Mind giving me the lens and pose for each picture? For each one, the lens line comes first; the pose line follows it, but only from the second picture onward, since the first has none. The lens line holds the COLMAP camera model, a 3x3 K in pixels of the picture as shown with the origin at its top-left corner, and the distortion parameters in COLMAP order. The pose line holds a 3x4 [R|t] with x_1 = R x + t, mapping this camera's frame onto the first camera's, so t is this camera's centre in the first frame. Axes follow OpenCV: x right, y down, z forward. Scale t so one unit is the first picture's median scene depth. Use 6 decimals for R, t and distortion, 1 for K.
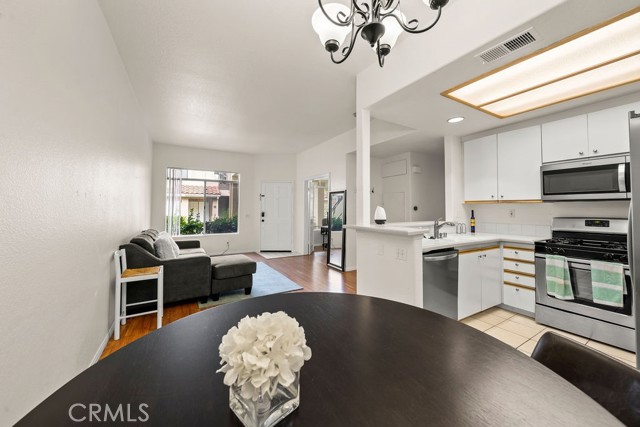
lens RADIAL K [[232.7, 0, 318.9], [0, 232.7, 200.4], [0, 0, 1]] dist [-0.000391, -0.000032]
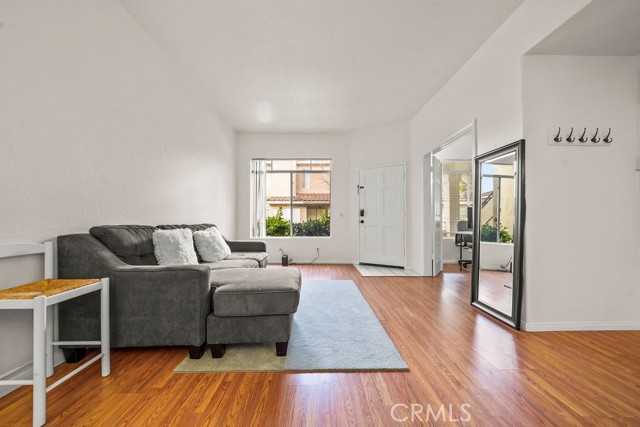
lens RADIAL K [[230.0, 0, 320.0], [0, 230.0, 213.5], [0, 0, 1]] dist [0.000538, 0.000027]
pose [[0.867884, -0.018271, -0.496431, 0.001243], [0.022122, 0.999754, 0.001878, 0.070416], [0.496274, -0.012612, 0.868074, 0.385693]]
